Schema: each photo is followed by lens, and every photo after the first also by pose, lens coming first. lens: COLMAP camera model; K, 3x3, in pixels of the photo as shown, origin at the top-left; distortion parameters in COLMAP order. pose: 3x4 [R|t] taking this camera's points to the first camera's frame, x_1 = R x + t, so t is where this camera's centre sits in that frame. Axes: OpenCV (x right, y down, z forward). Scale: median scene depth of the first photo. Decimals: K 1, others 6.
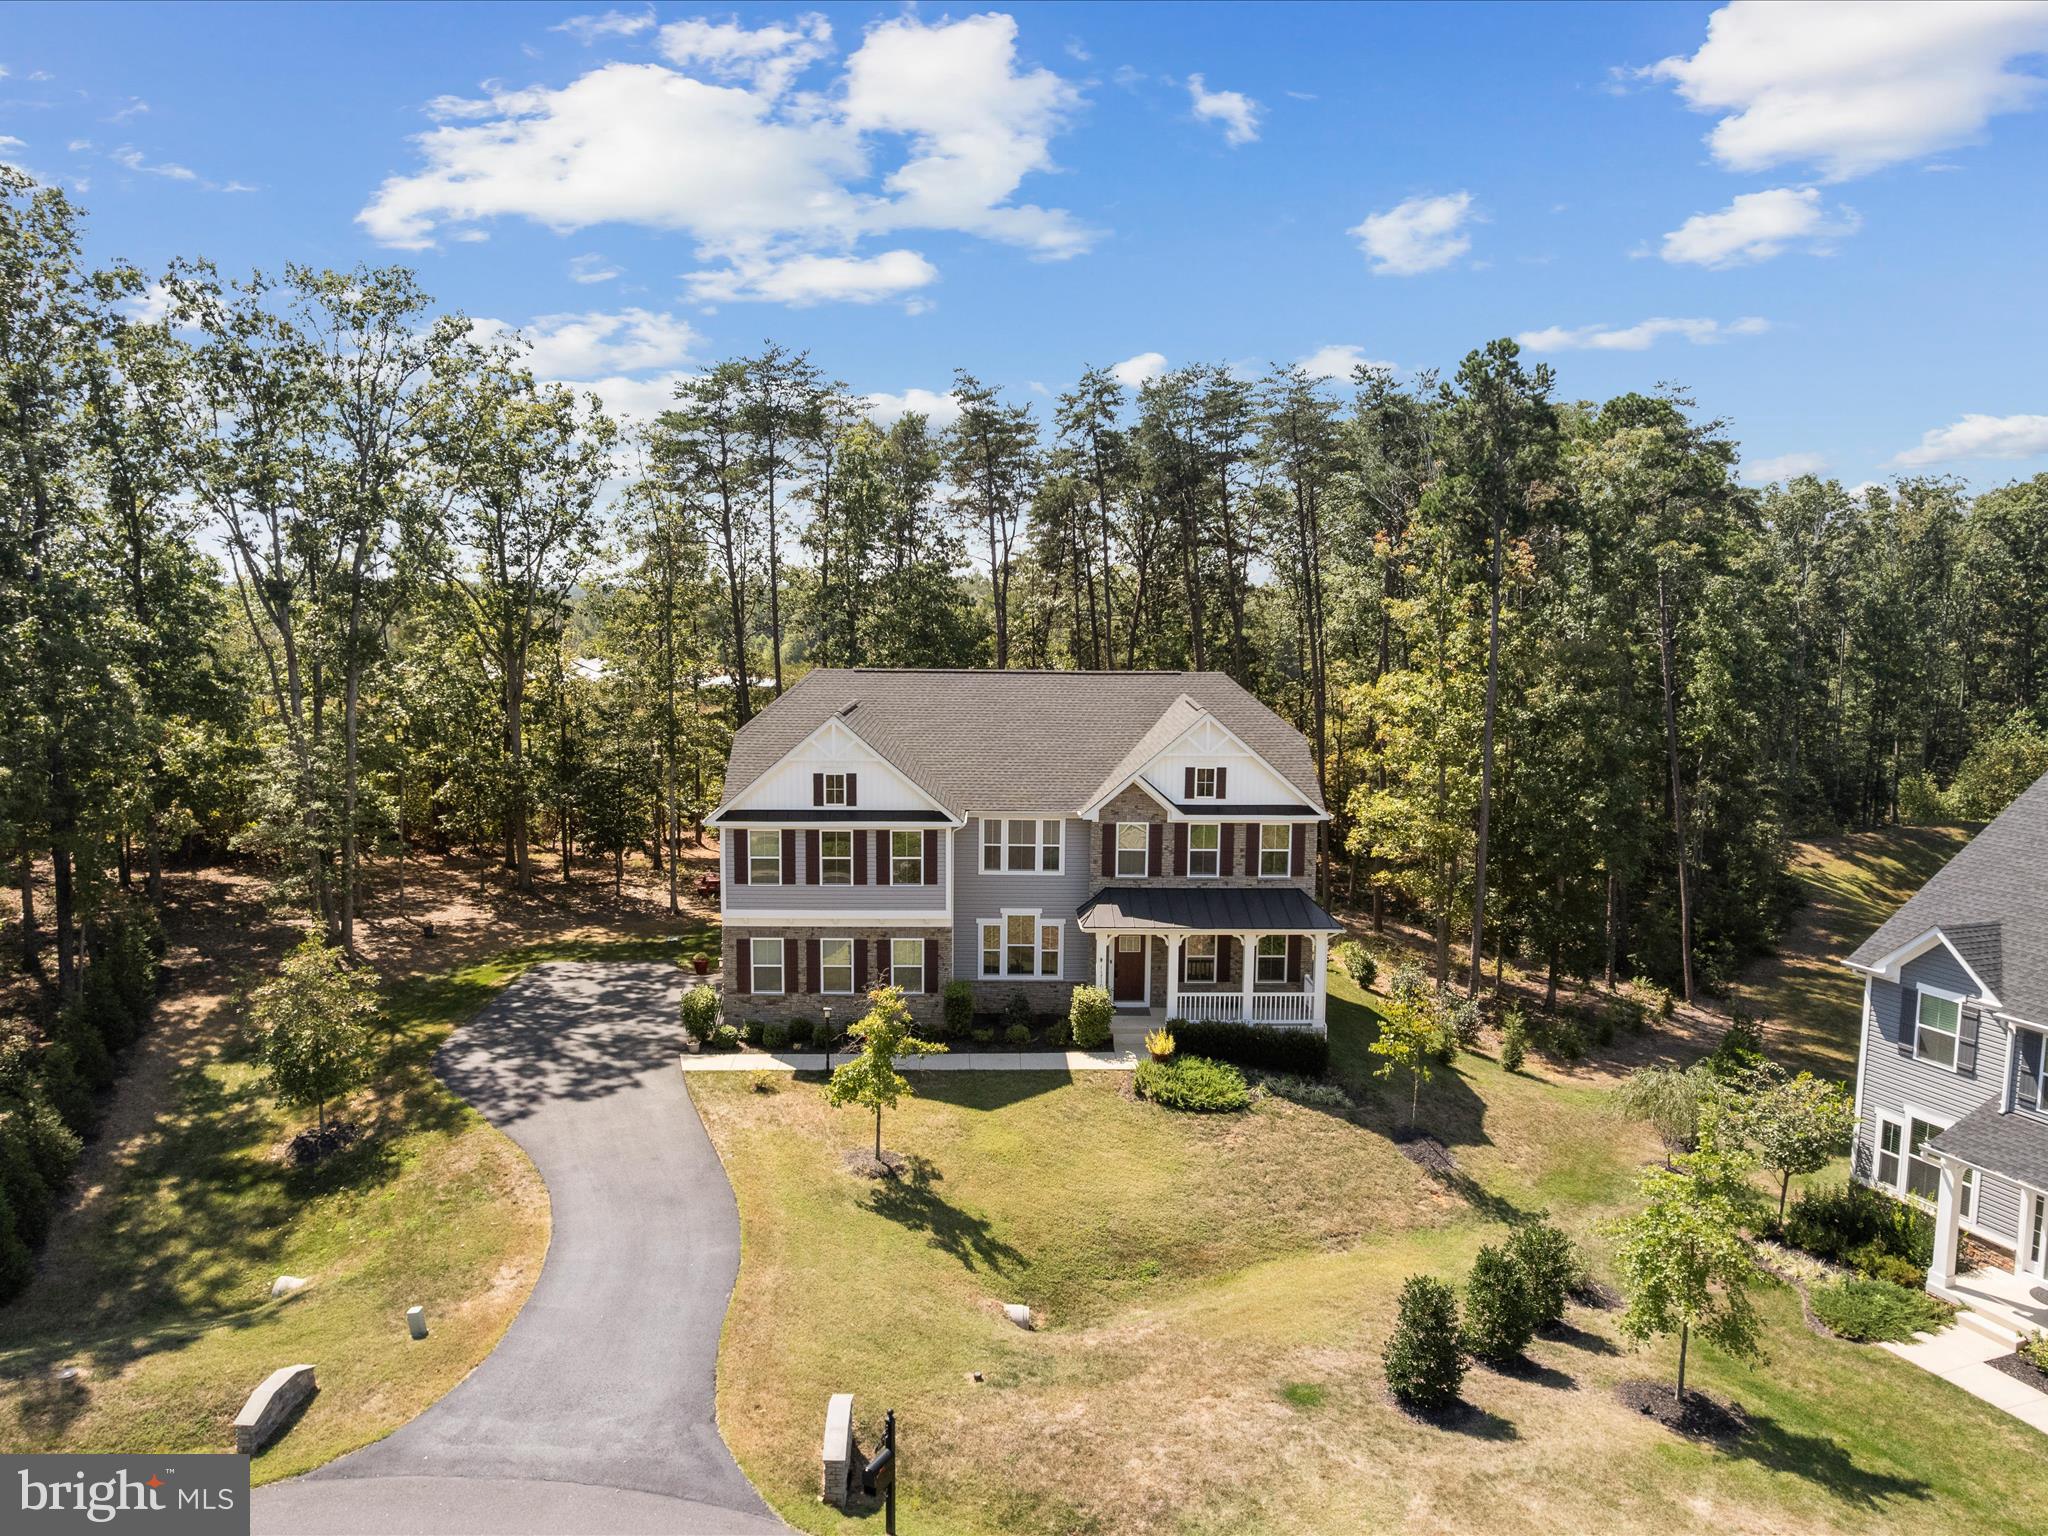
lens RADIAL K [[1471.7, 0, 1024.0], [0, 1471.7, 768.0], [0, 0, 1]] dist [-0.068731, 0.052210]
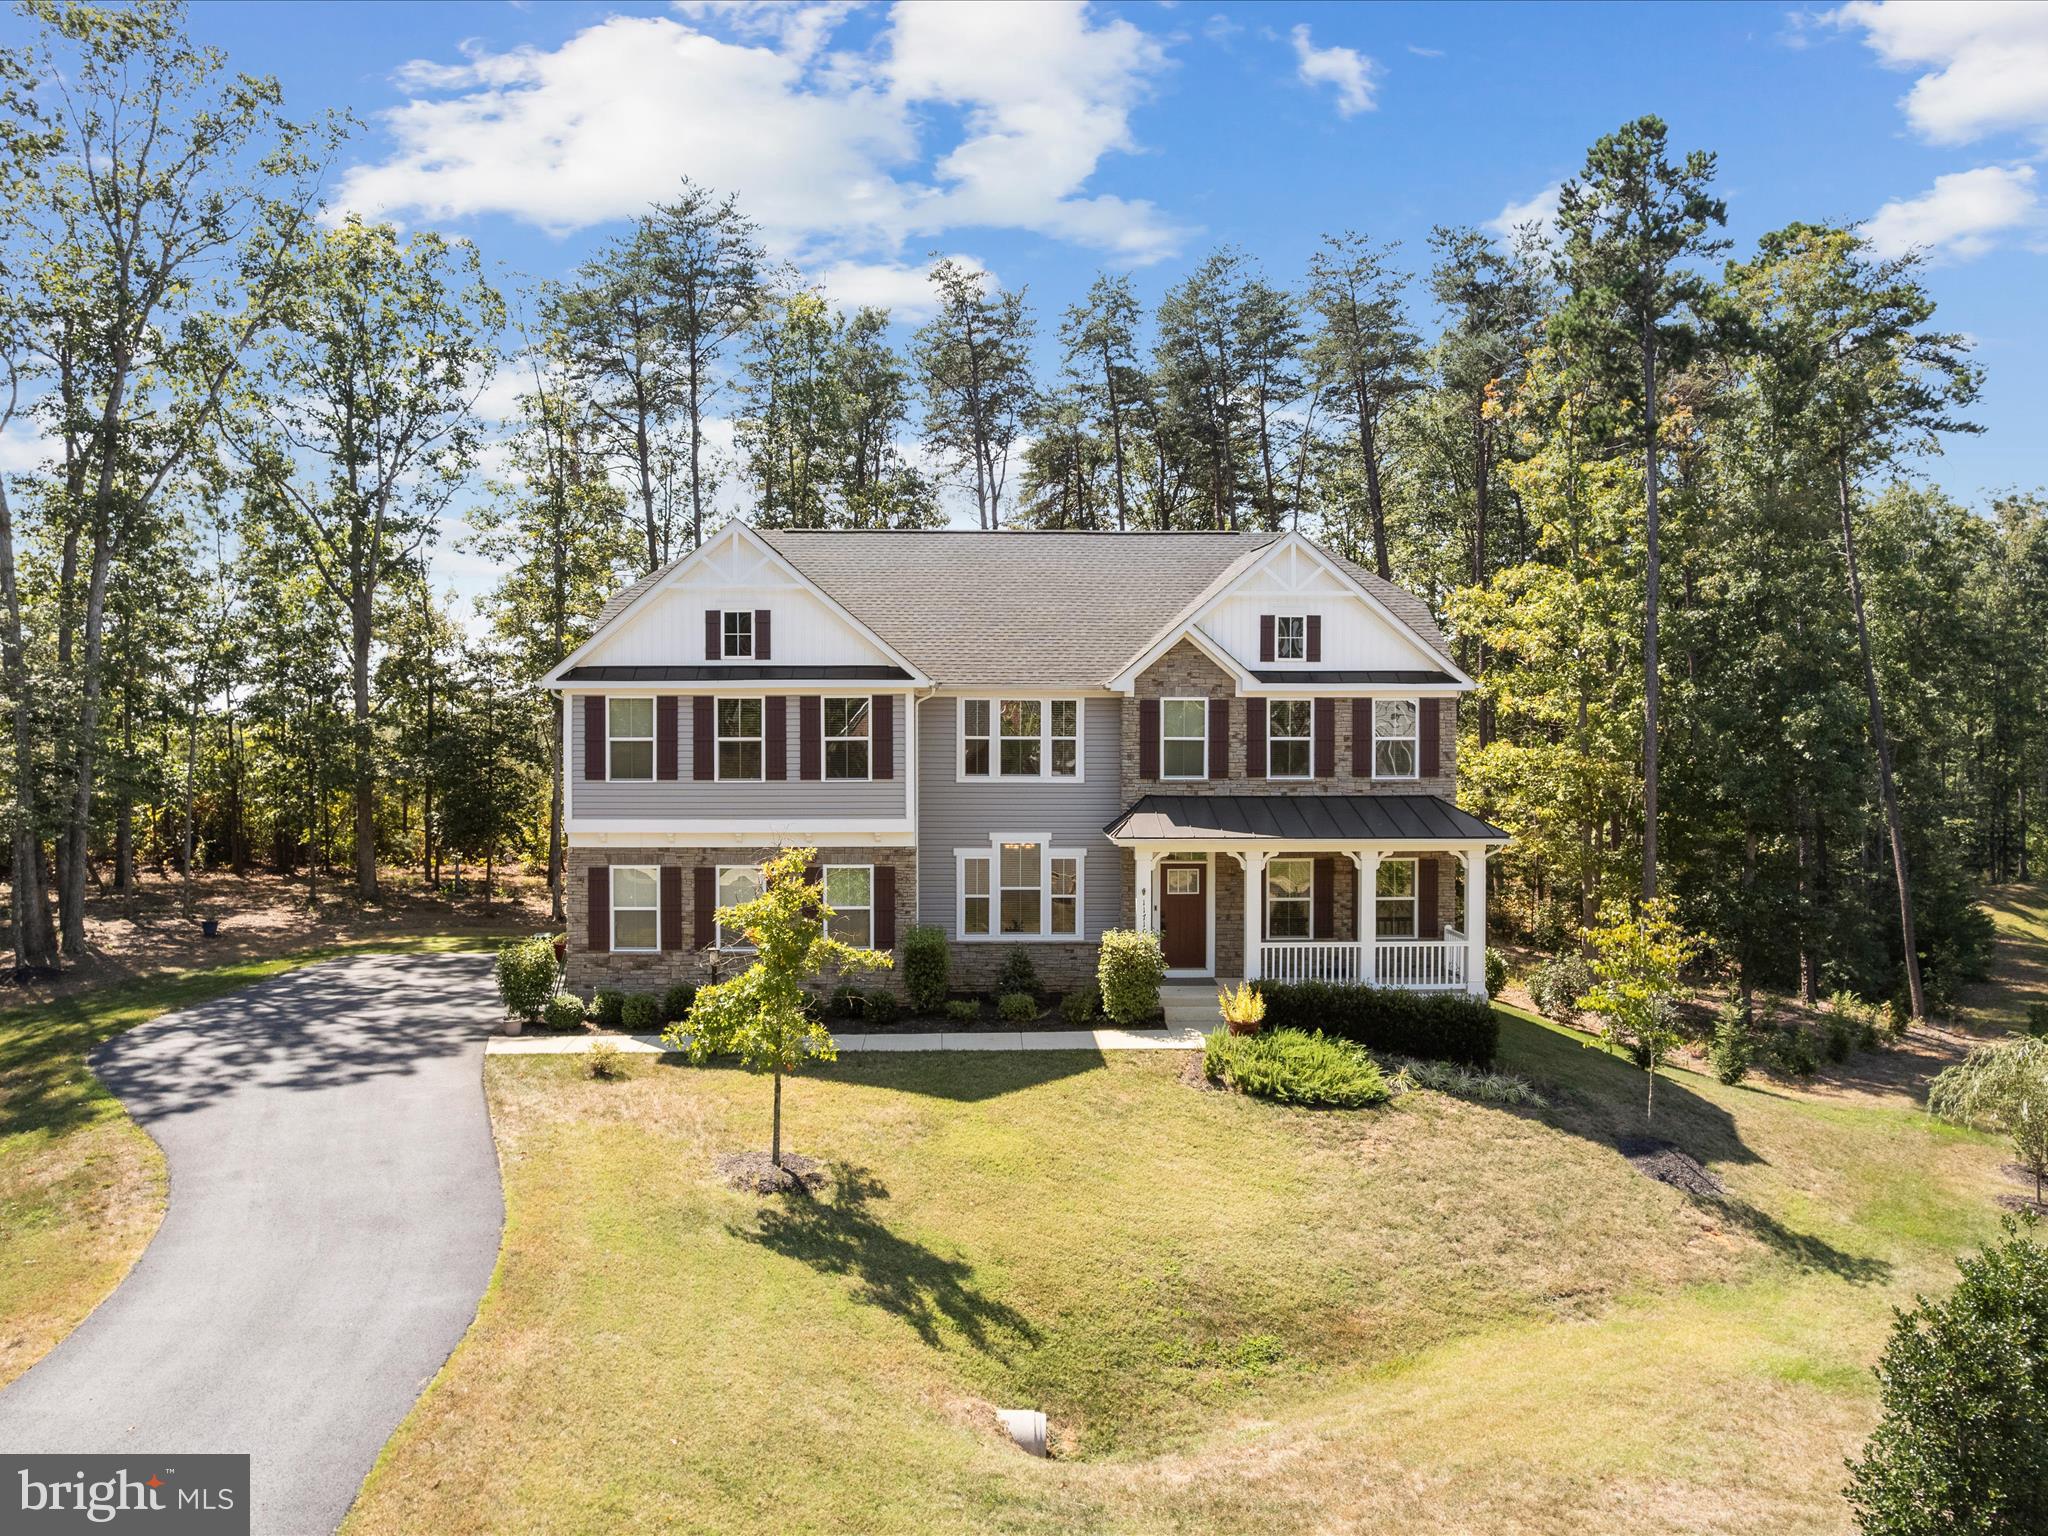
lens RADIAL K [[1494.8, 0, 1024.0], [0, 1494.8, 768.0], [0, 0, 1]] dist [-0.053616, 0.000152]
pose [[0.999944, -0.009678, 0.004183, -0.002988], [0.010042, 0.995120, -0.098159, 0.139660], [-0.003213, 0.098196, 0.995162, 0.330559]]
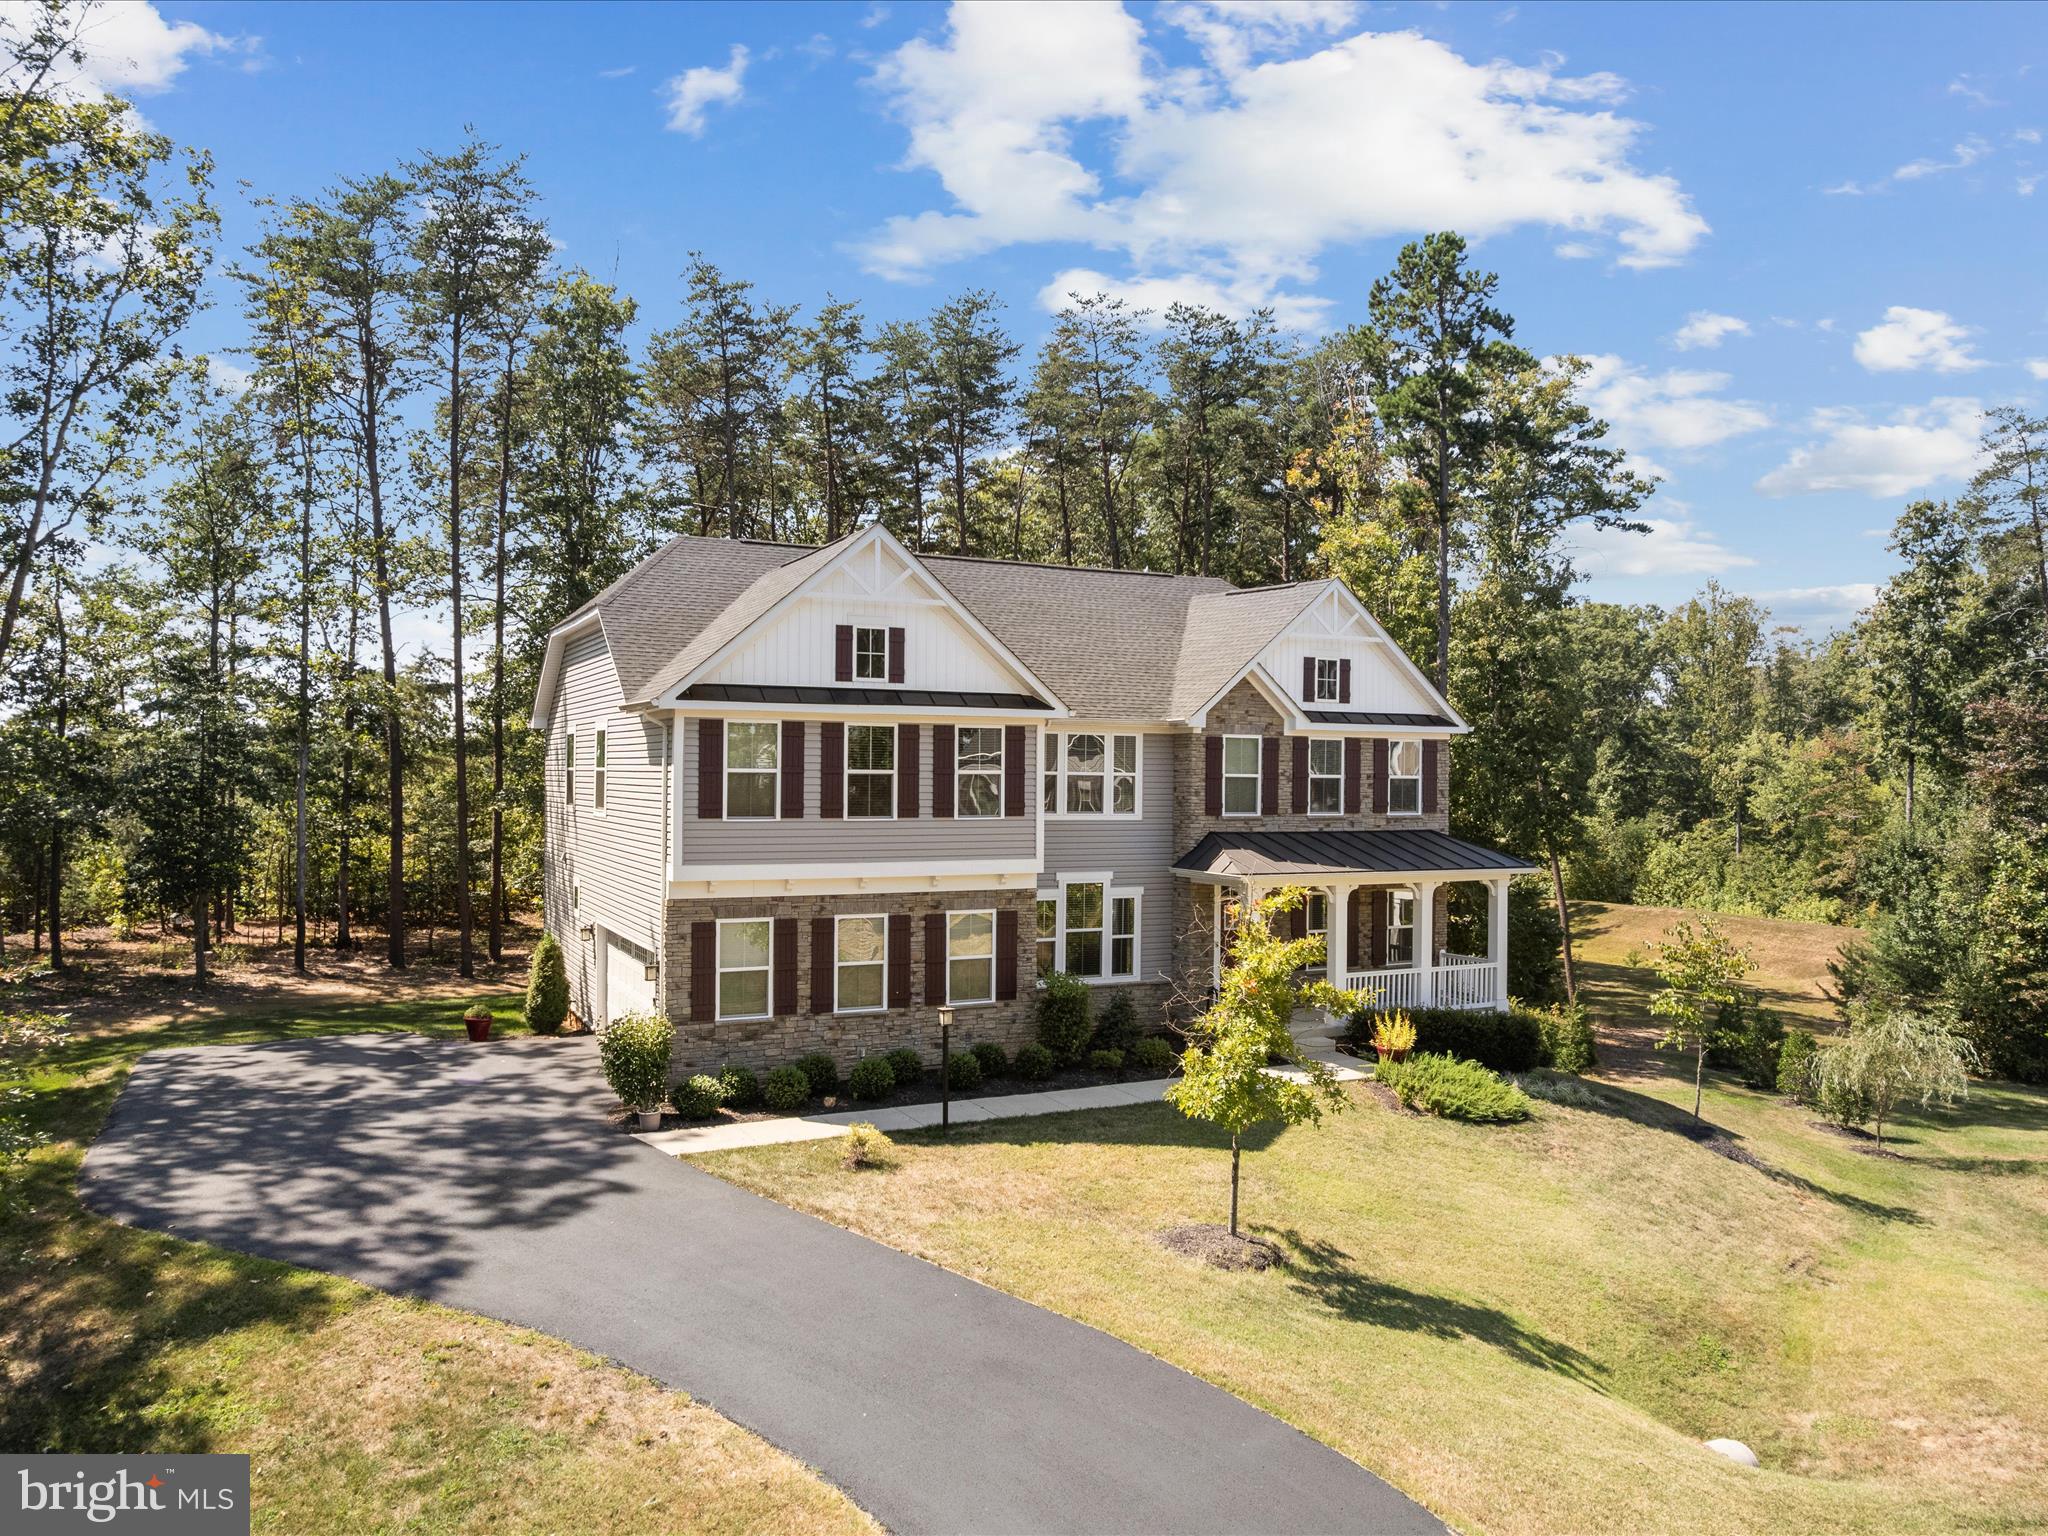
lens RADIAL K [[1471.7, 0, 1024.0], [0, 1471.7, 768.0], [0, 0, 1]] dist [-0.068731, 0.052210]
pose [[0.905189, 0.000830, 0.425008, -0.317679], [0.051890, 0.992301, -0.112453, 0.127429], [-0.421829, 0.123845, 0.898177, 0.443458]]
